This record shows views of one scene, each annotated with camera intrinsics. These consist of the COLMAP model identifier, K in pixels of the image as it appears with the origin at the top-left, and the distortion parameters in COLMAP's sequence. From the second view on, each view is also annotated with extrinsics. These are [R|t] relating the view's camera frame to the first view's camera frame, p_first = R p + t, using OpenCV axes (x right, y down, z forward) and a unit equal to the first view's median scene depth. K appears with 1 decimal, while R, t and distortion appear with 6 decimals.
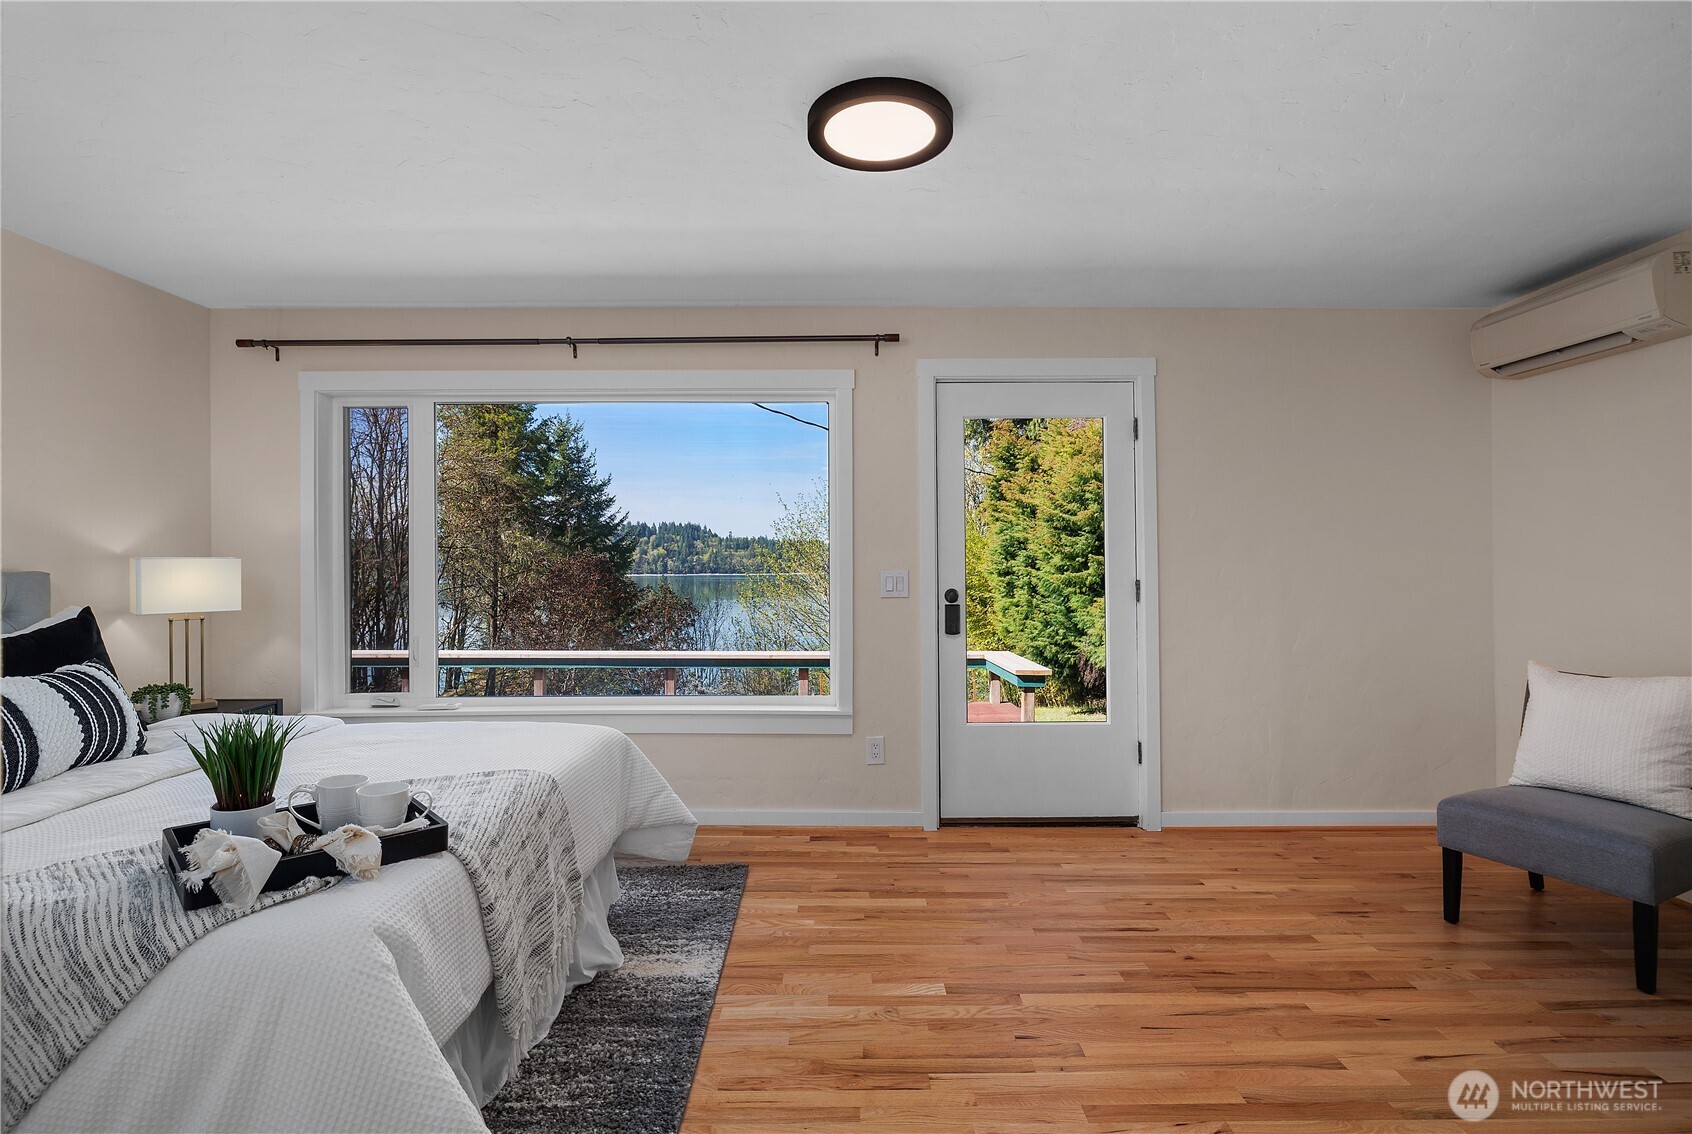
lens RADIAL K [[801.3, 0, 843.0], [0, 801.3, 558.0], [0, 0, 1]] dist [-0.003255, -0.000141]
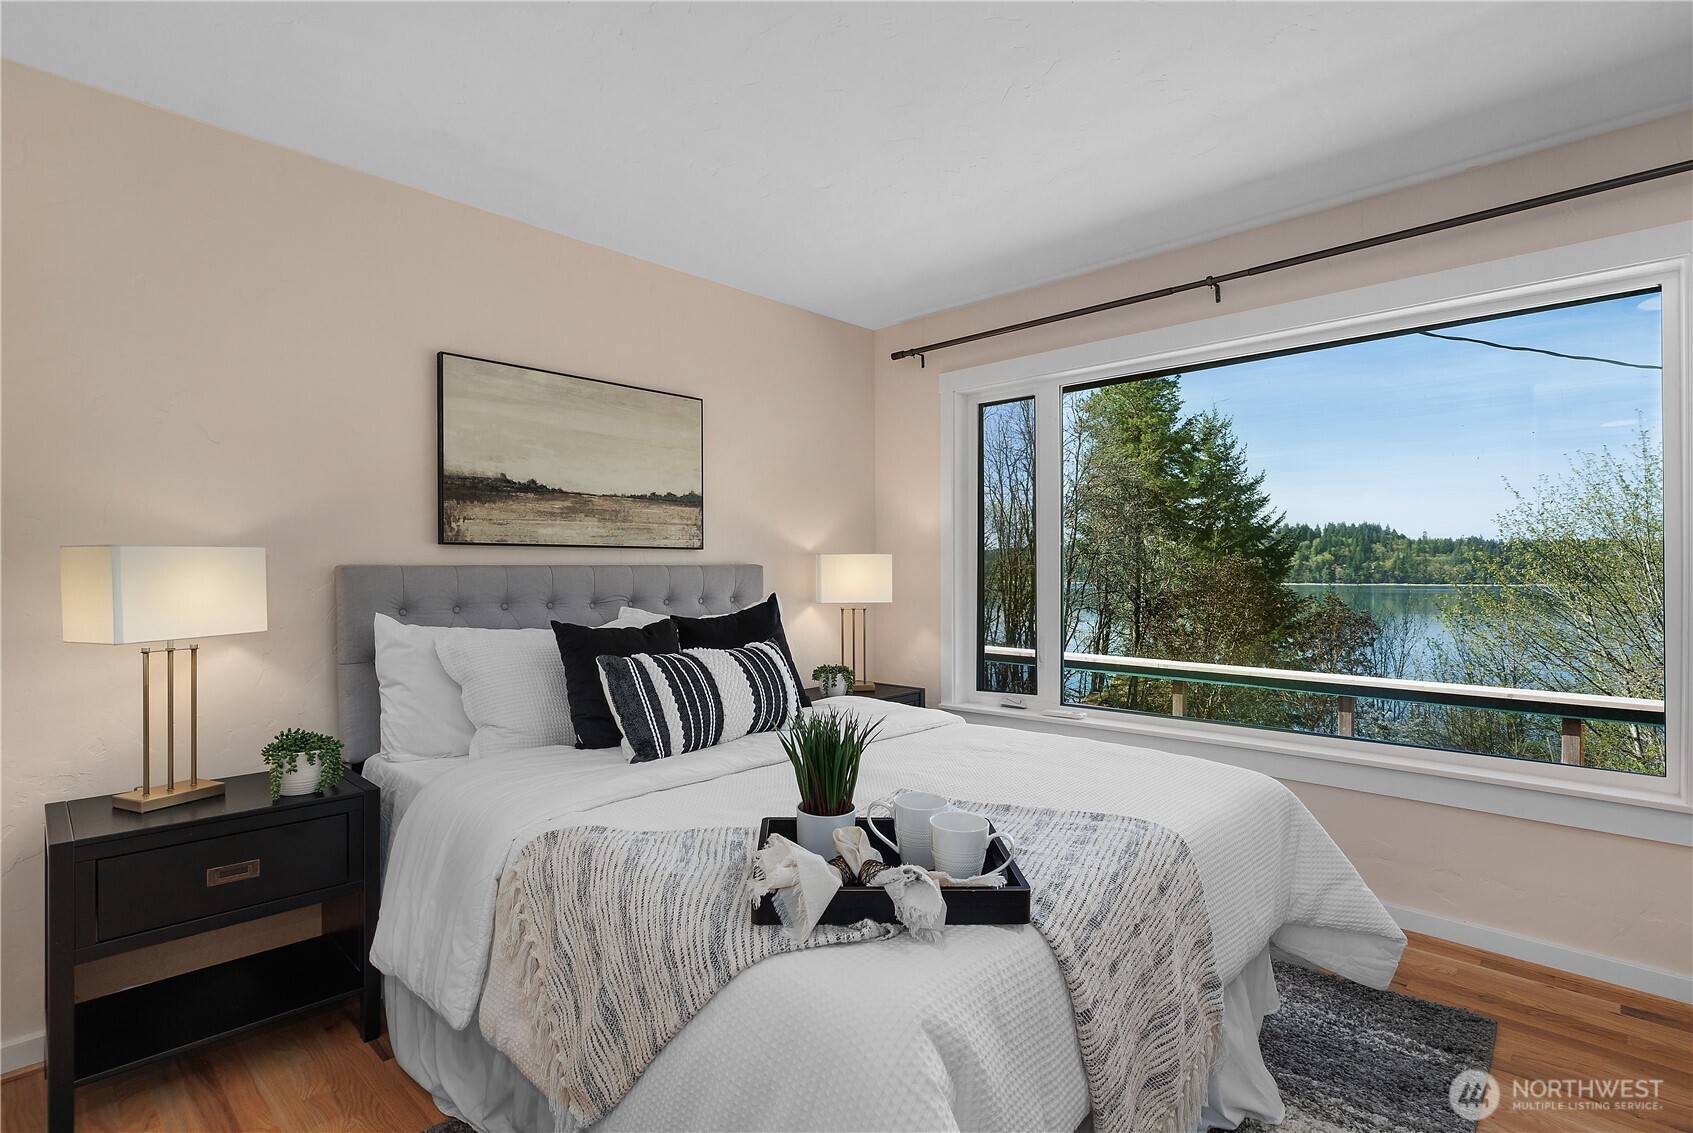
lens RADIAL K [[816.6, 0, 839.0], [0, 816.6, 572.3], [0, 0, 1]] dist [-0.008756, 0.000715]
pose [[0.722852, 0.004454, -0.690988, -0.050544], [0.001282, 0.999969, 0.007786, 0.017100], [0.691001, -0.006514, 0.722824, 0.165630]]
